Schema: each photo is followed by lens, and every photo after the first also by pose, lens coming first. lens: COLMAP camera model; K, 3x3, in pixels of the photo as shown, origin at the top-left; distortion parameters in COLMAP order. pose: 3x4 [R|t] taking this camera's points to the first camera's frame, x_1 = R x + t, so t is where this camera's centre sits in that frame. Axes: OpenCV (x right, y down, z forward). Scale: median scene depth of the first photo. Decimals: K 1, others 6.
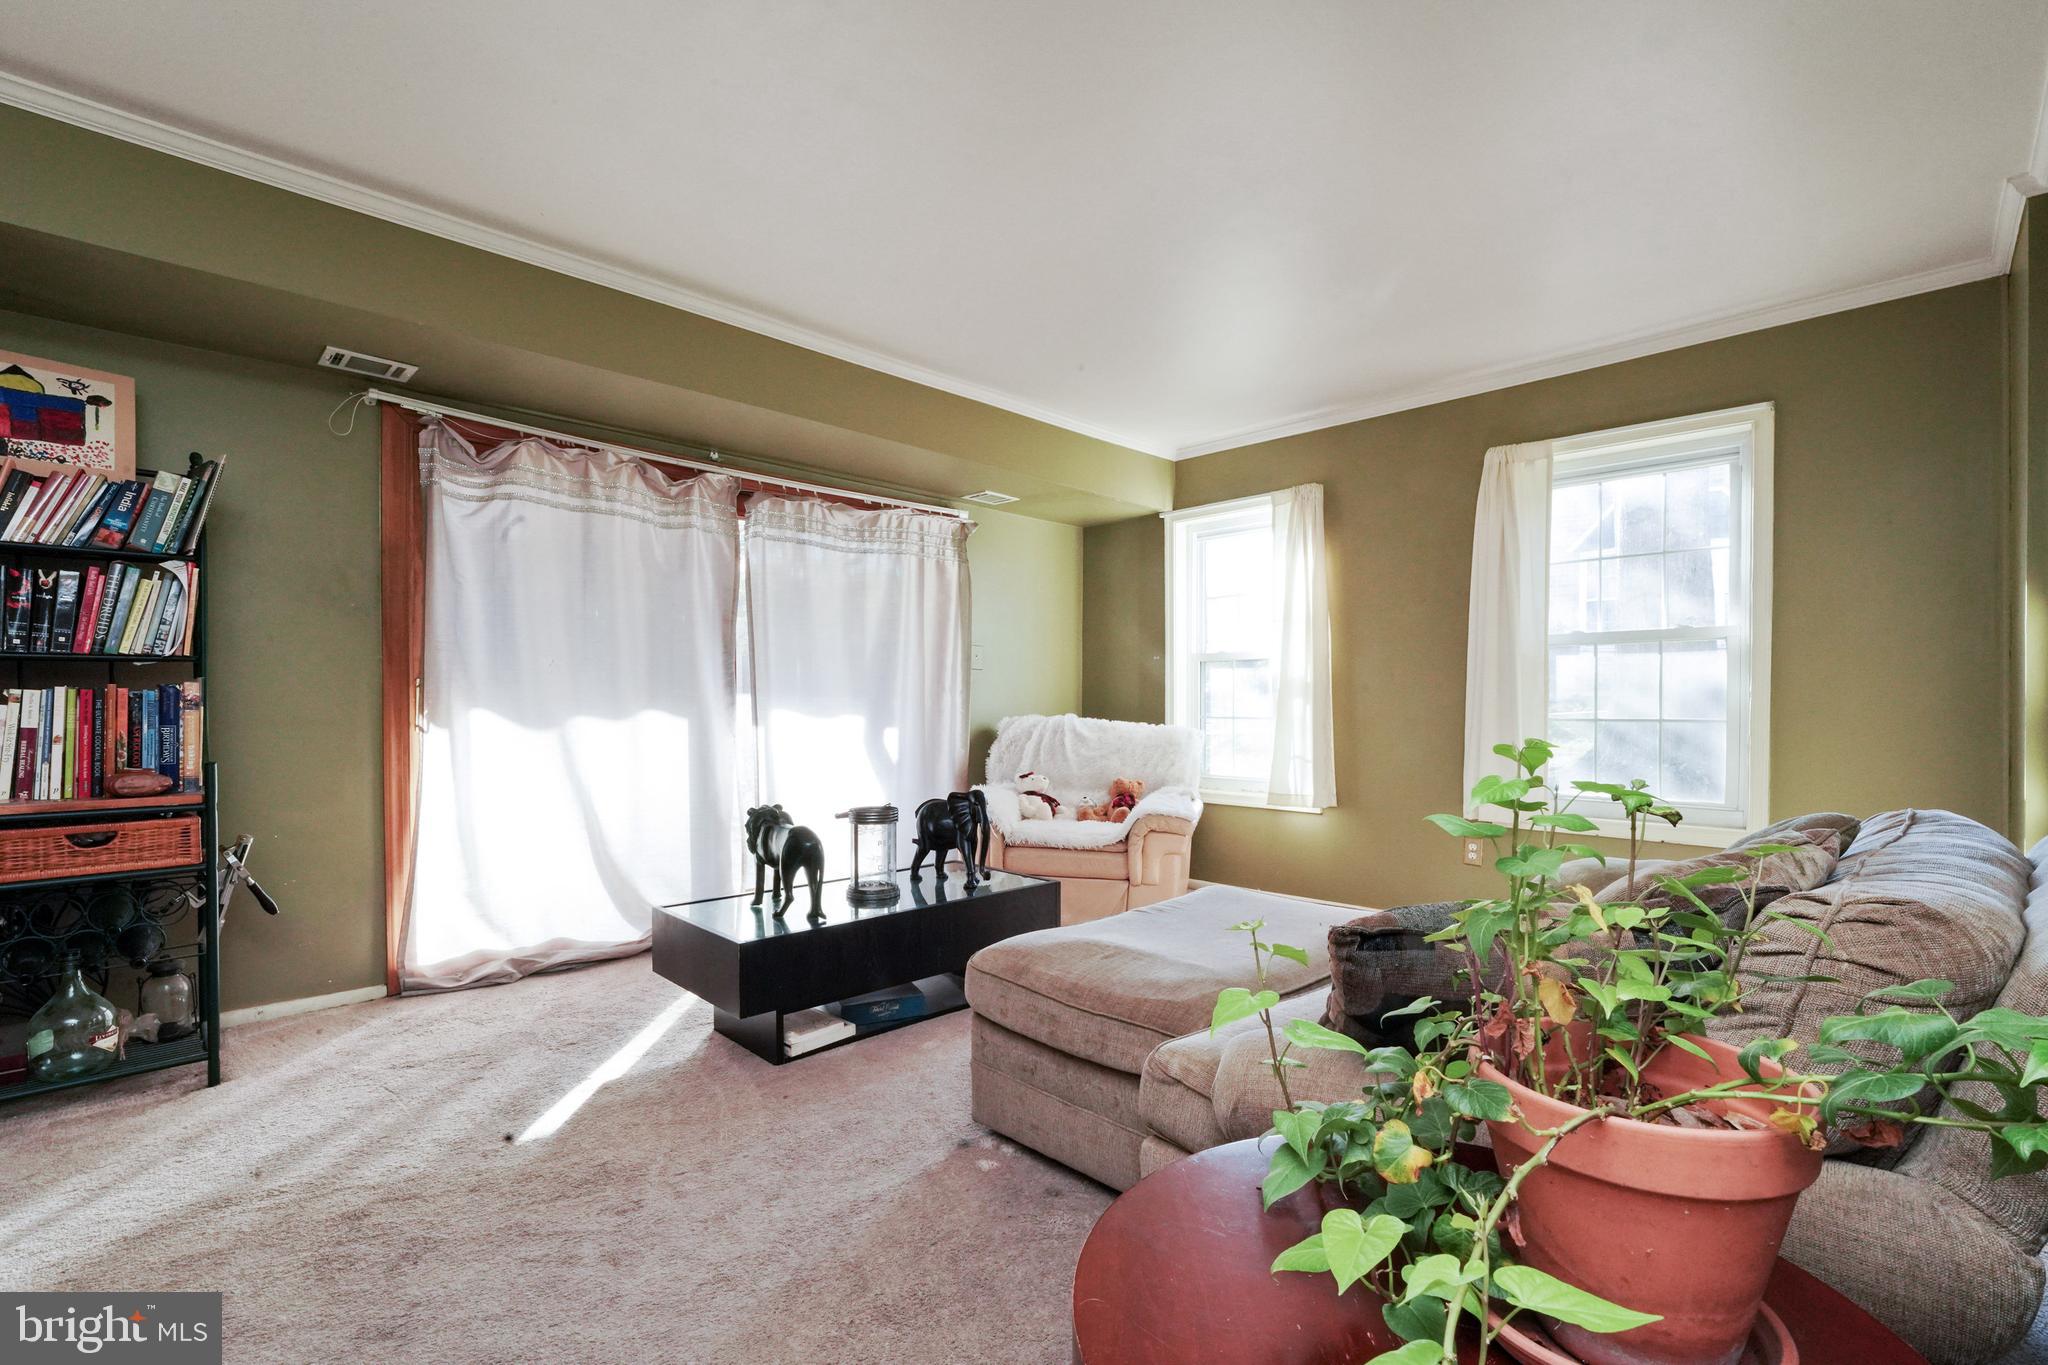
lens RADIAL K [[935.0, 0, 1009.8], [0, 935.0, 720.2], [0, 0, 1]] dist [-0.016201, 0.000674]
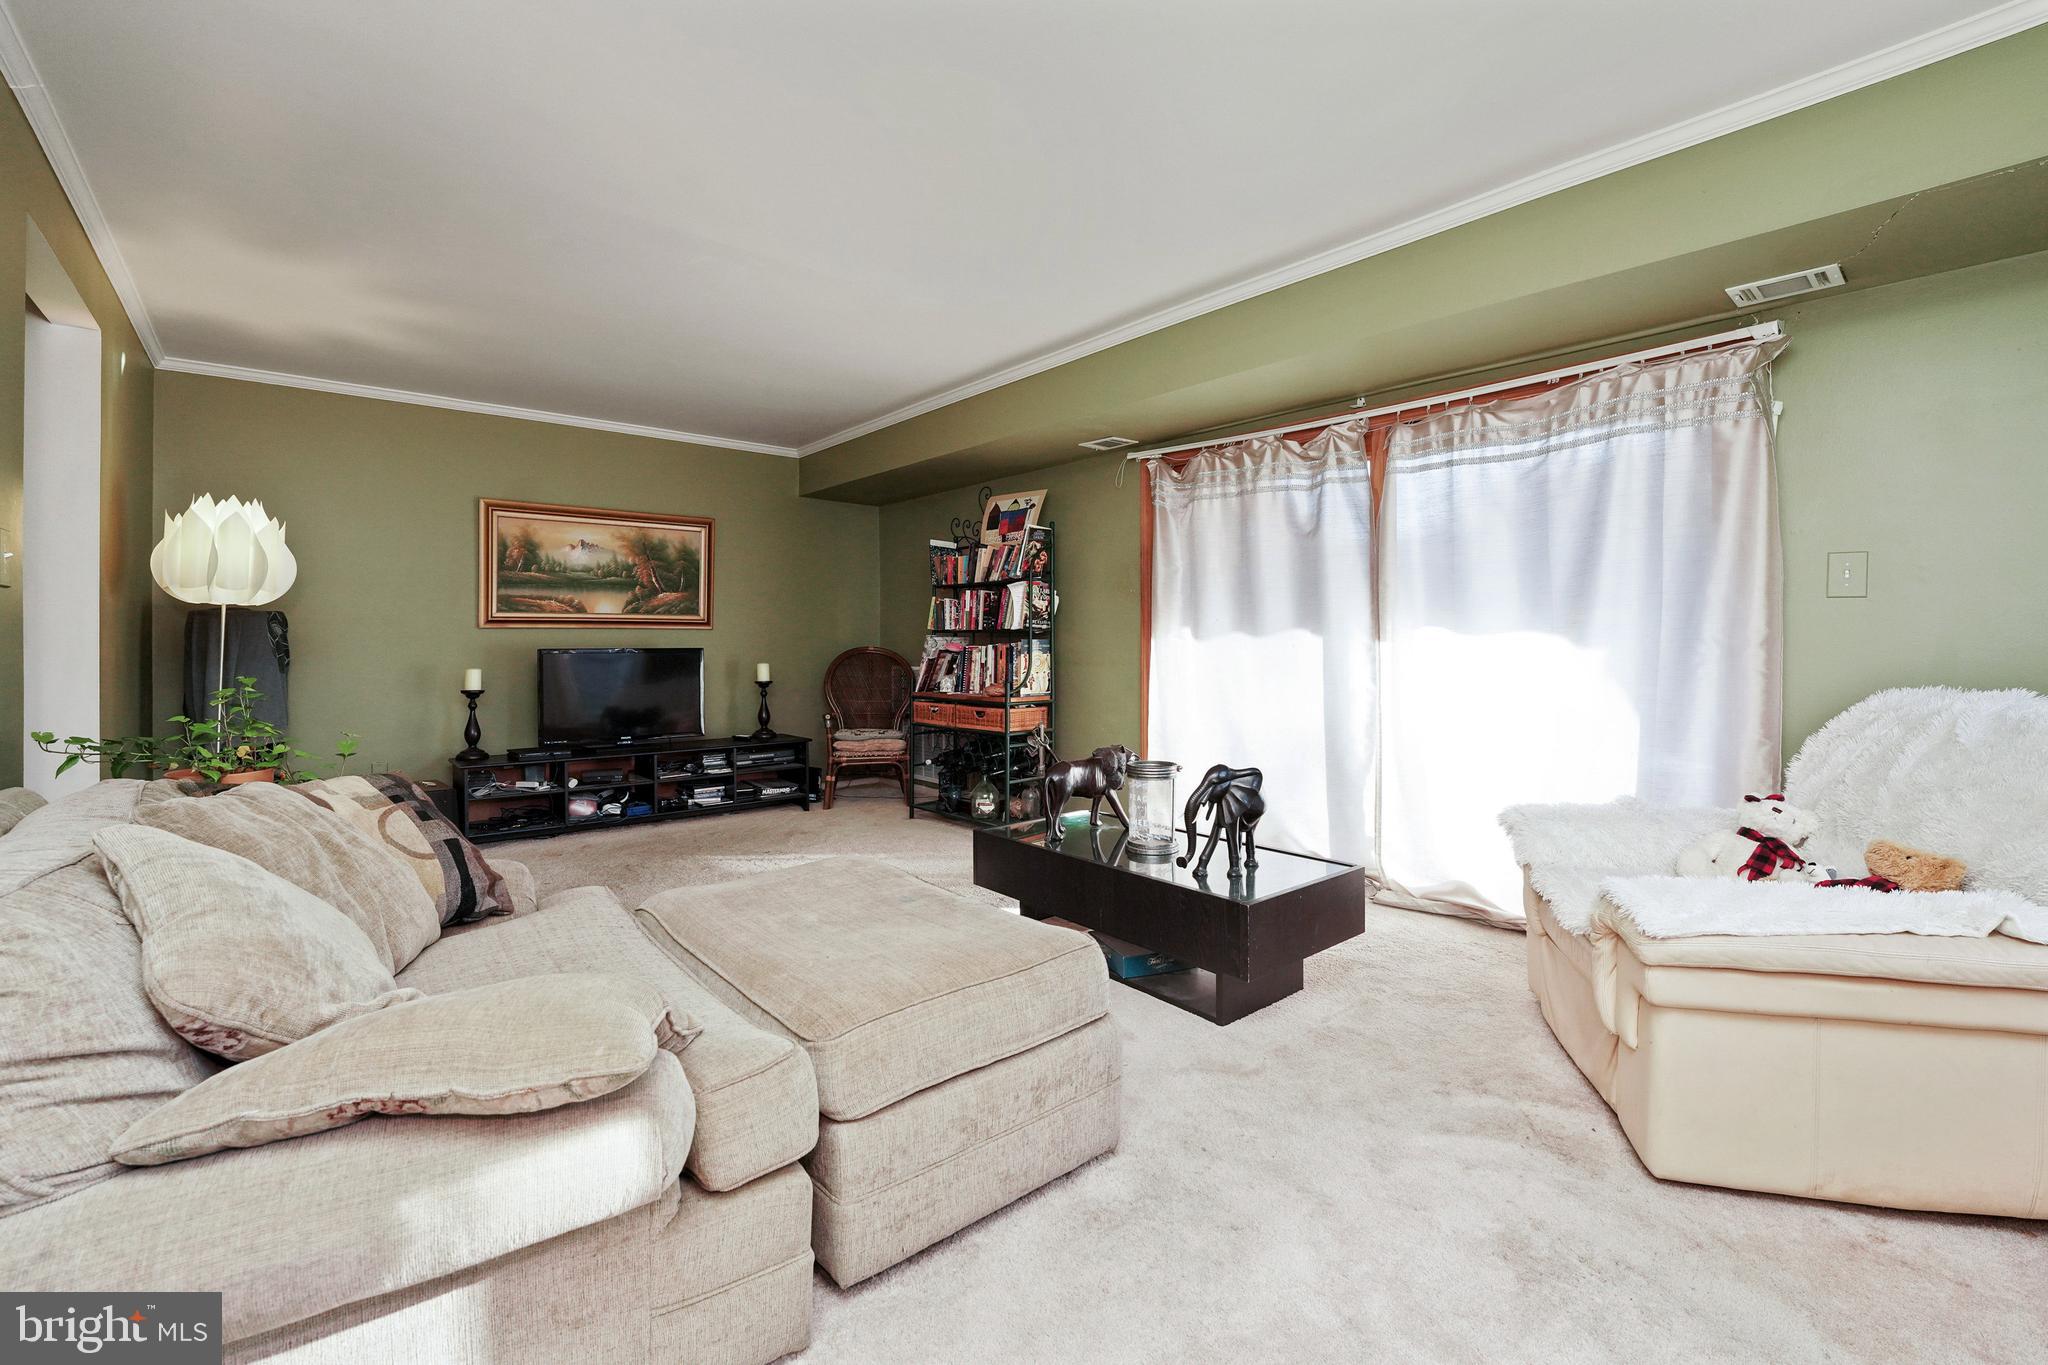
lens RADIAL K [[890.9, 0, 1020.4], [0, 890.9, 649.6], [0, 0, 1]] dist [0.000249, 0.000031]
pose [[-0.066829, 0.006870, -0.997741, 0.698505], [-0.013248, 0.999882, 0.007772, -0.028394], [0.997677, 0.013737, -0.066730, 0.772899]]
